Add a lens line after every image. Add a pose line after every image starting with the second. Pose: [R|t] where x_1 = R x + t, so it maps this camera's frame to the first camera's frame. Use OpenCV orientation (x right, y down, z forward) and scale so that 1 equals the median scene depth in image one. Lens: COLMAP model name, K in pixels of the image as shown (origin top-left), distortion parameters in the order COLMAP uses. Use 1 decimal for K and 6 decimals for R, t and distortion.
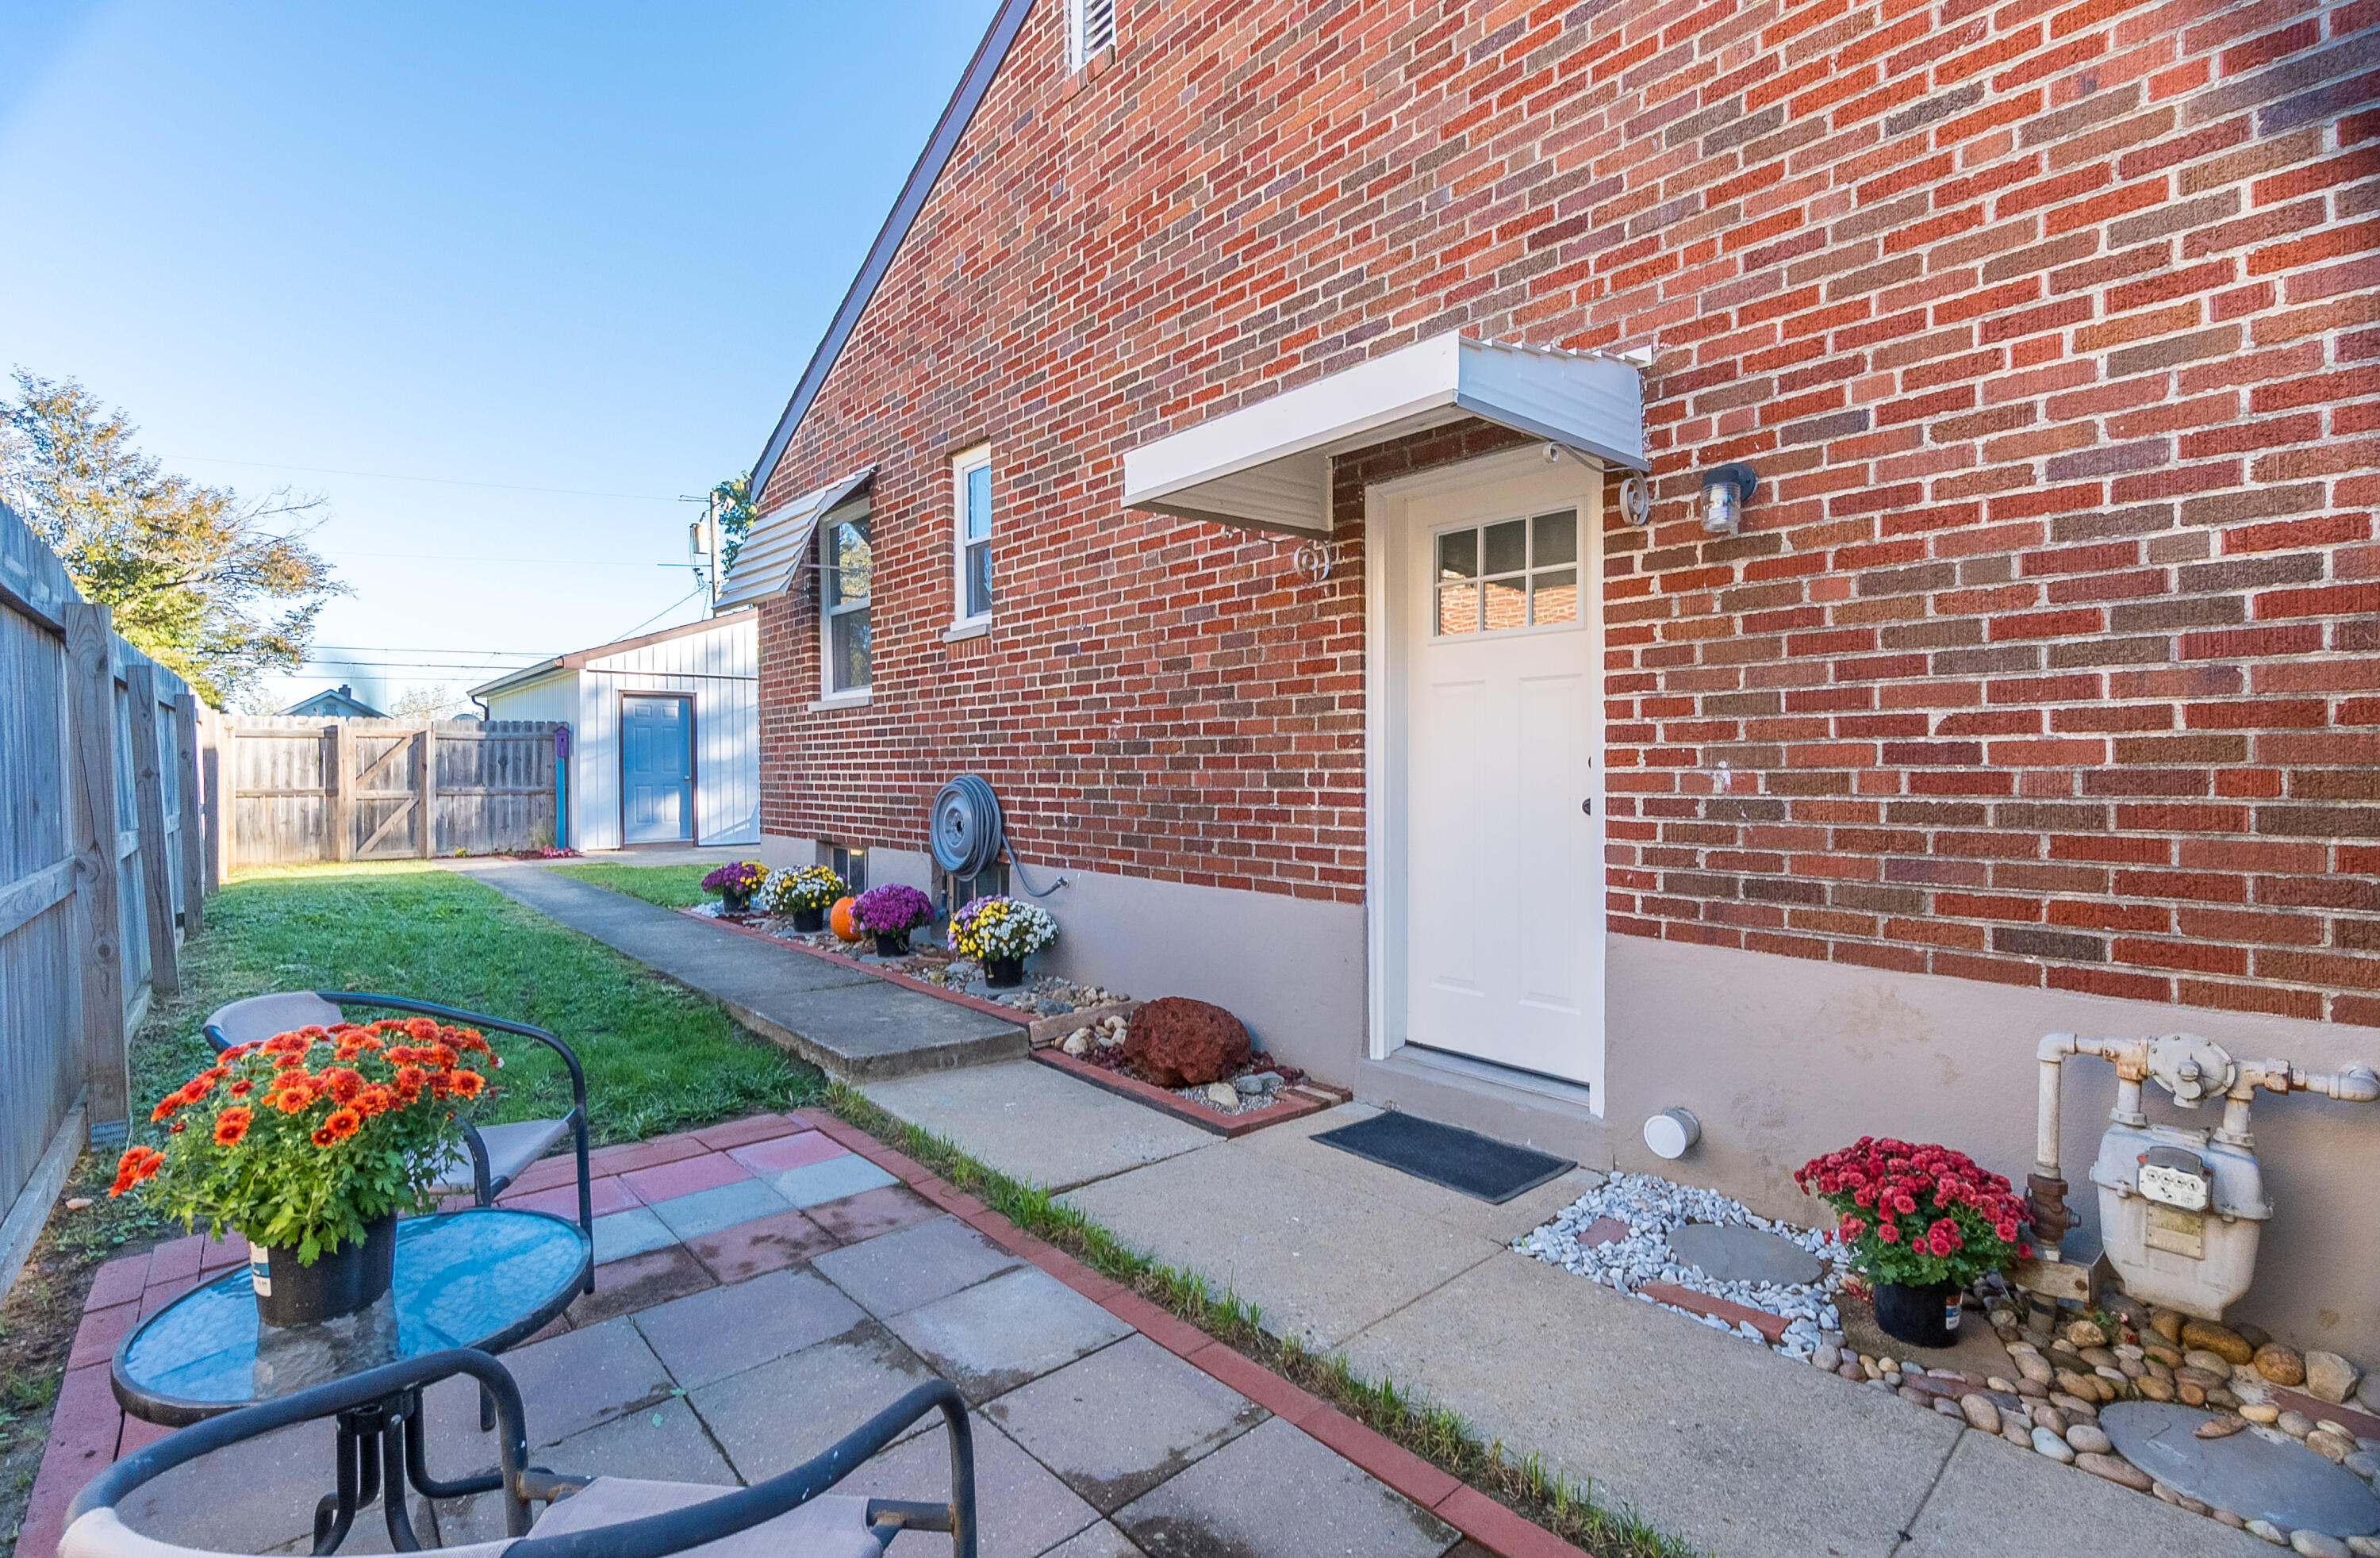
lens RADIAL K [[1065.5, 0, 1175.5], [0, 1065.5, 777.2], [0, 0, 1]] dist [0.005584, 0.000213]
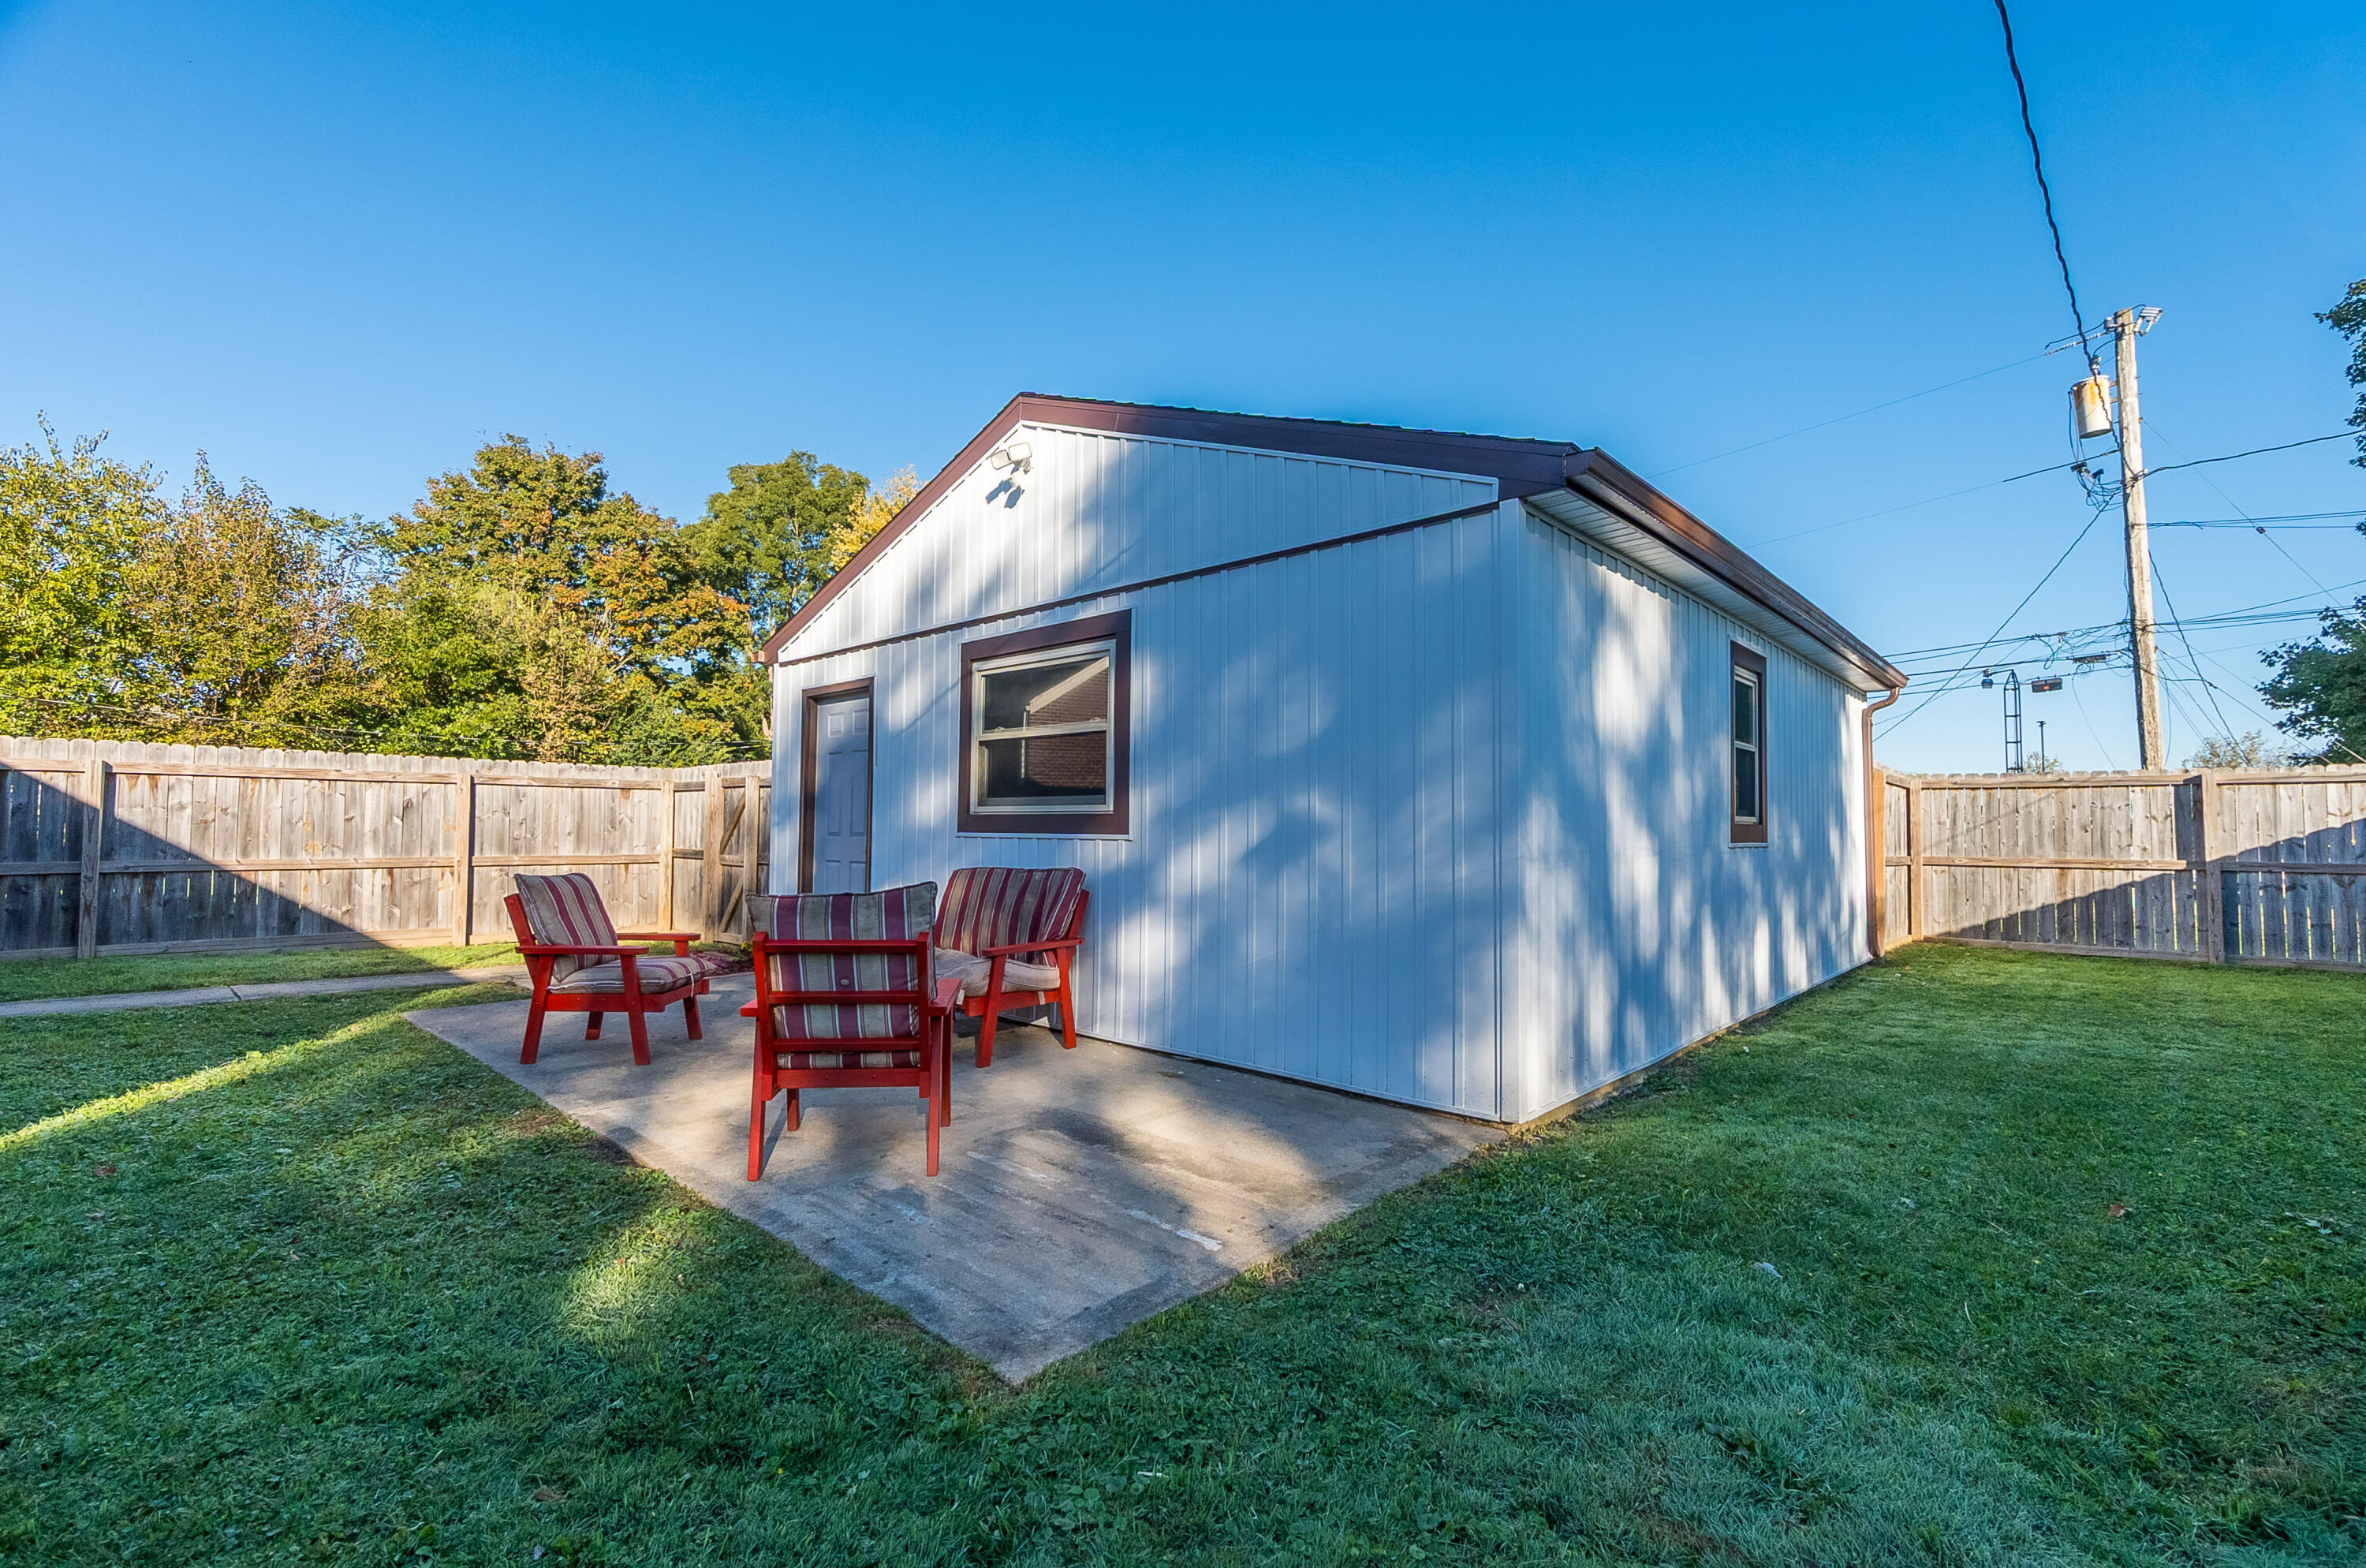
lens RADIAL K [[1031.8, 0, 1160.4], [0, 1031.8, 791.3], [0, 0, 1]] dist [-0.002322, 0.001444]
pose [[0.101537, -0.030744, -0.994357, 0.041450], [-0.018045, 0.999301, -0.032739, -0.014364], [0.994668, 0.021268, 0.100911, 1.148985]]
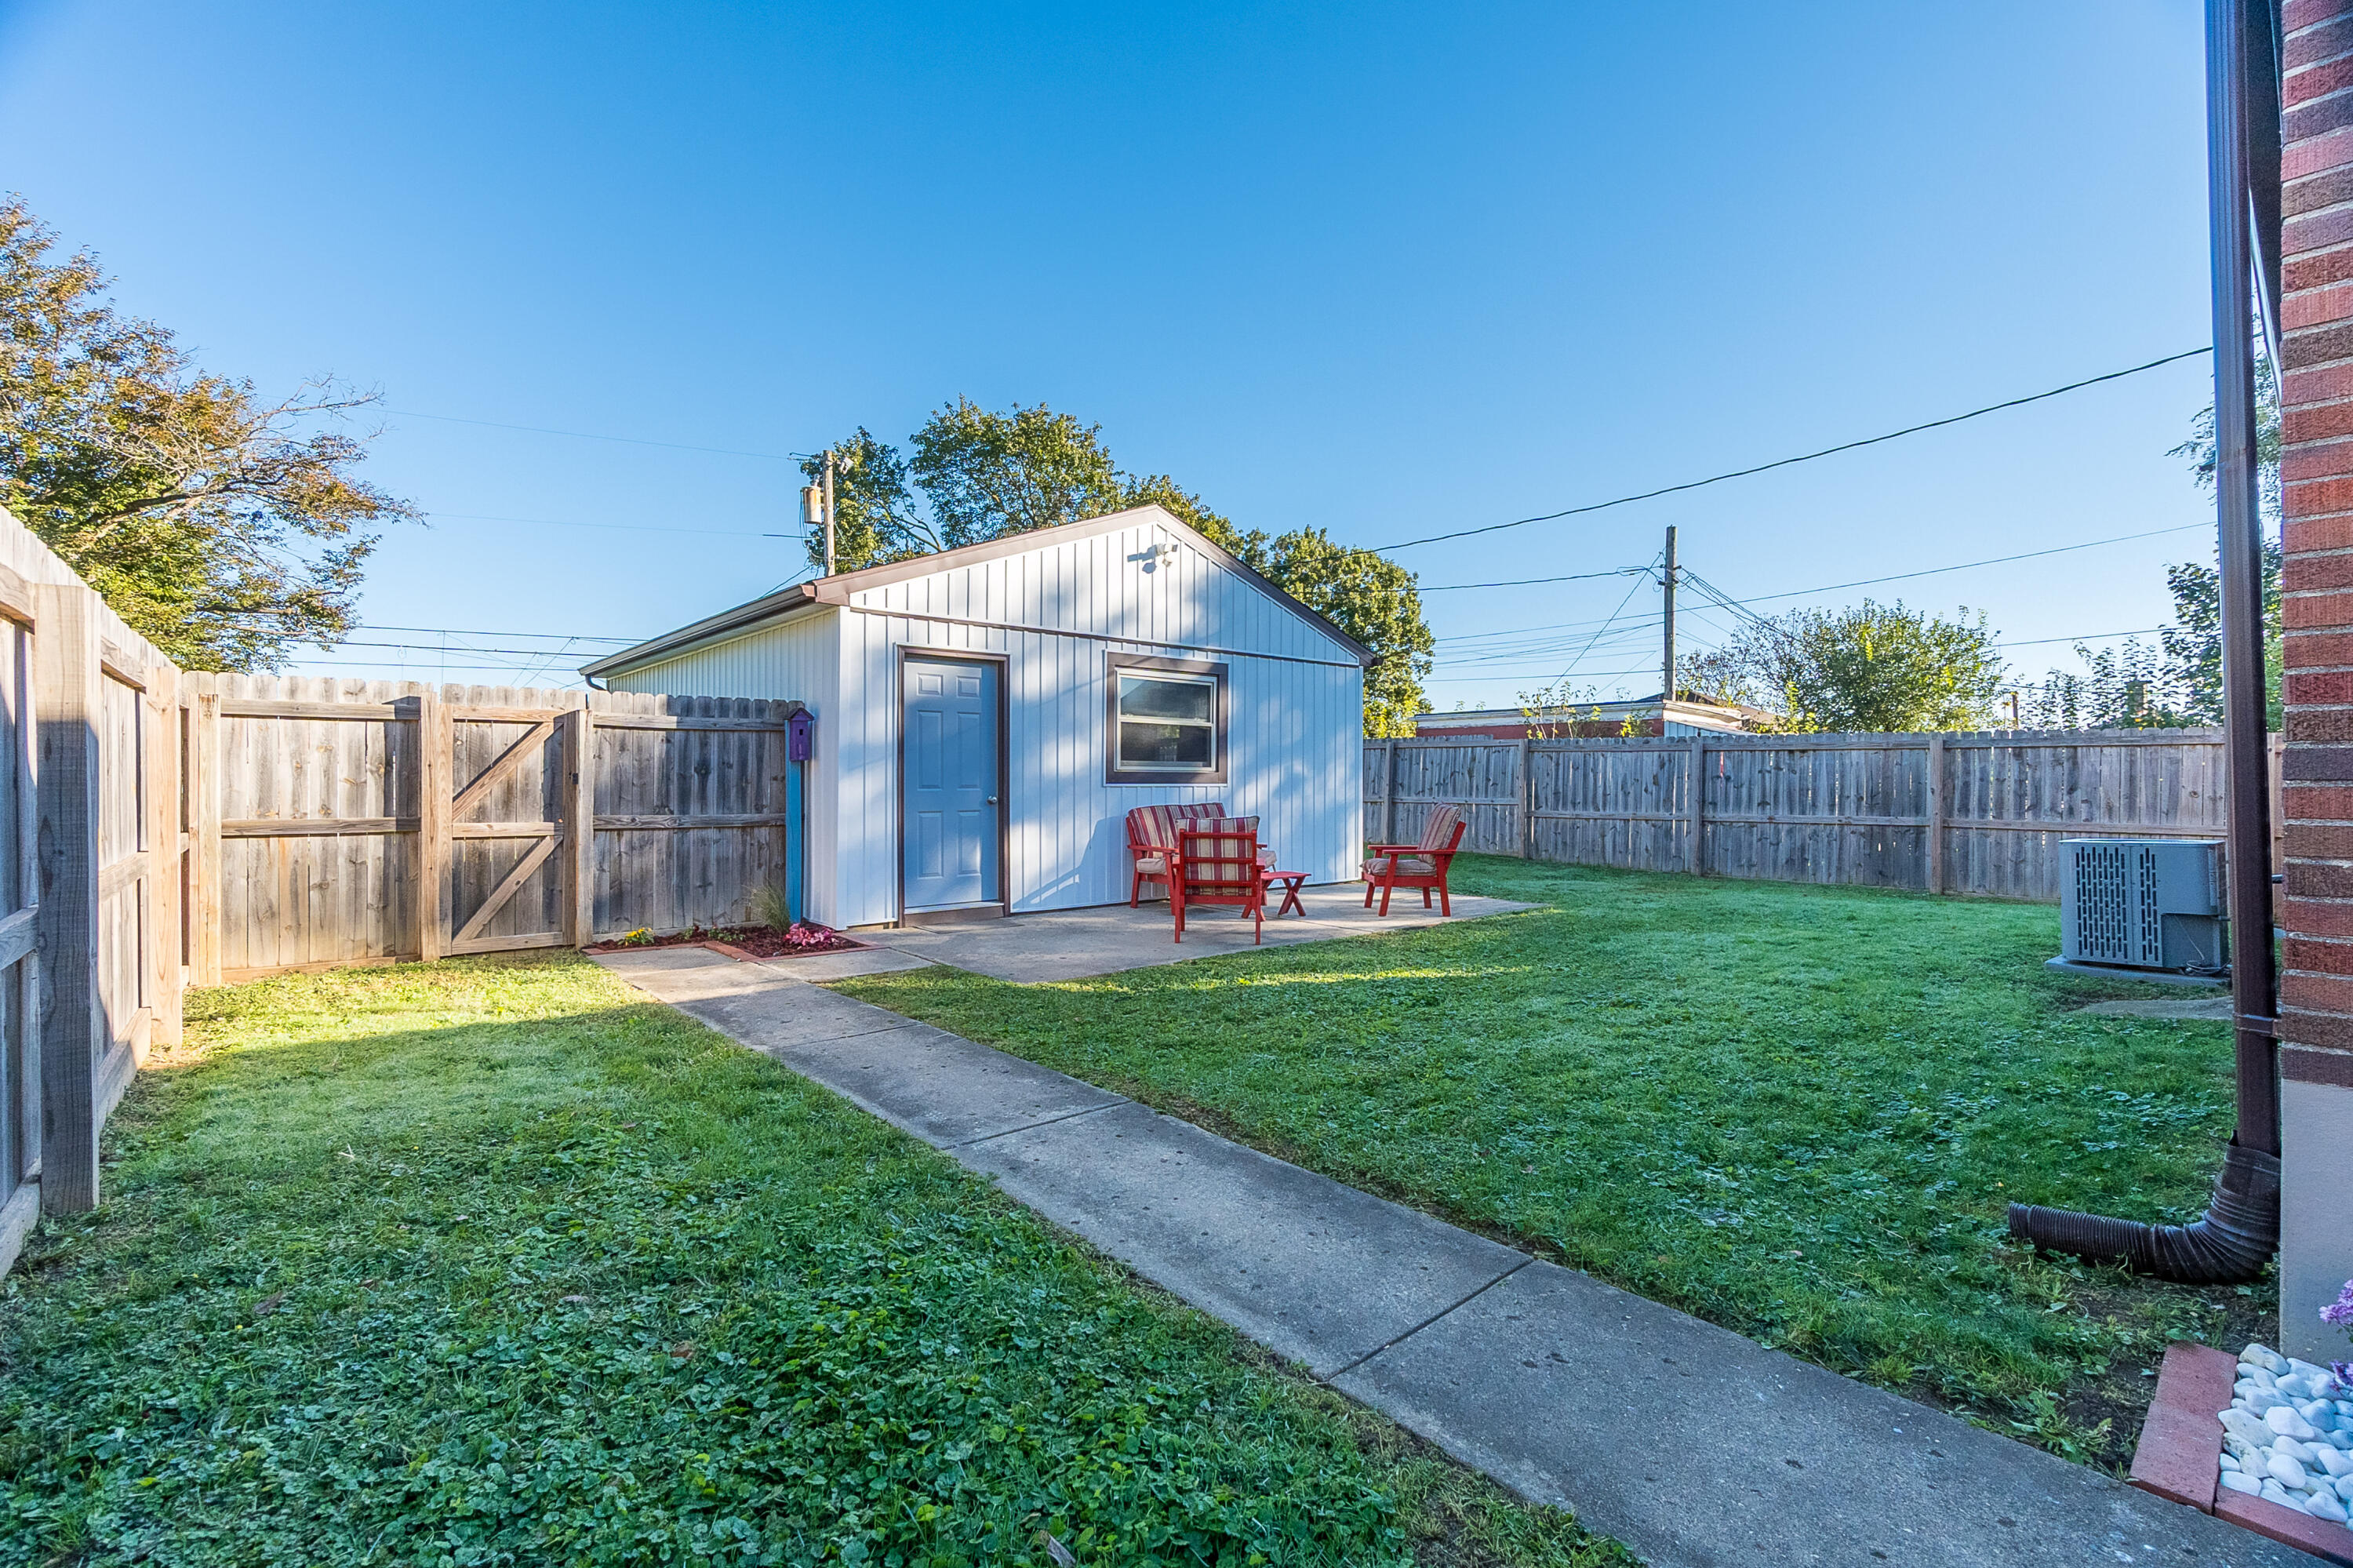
lens RADIAL K [[1026.2, 0, 1169.7], [0, 1026.2, 785.0], [0, 0, 1]] dist [-0.002322, 0.001444]
pose [[0.999973, 0.007234, -0.001623, -0.379320], [-0.007239, 0.999968, -0.003453, -0.006304], [0.001598, 0.003464, 0.999993, 0.455174]]
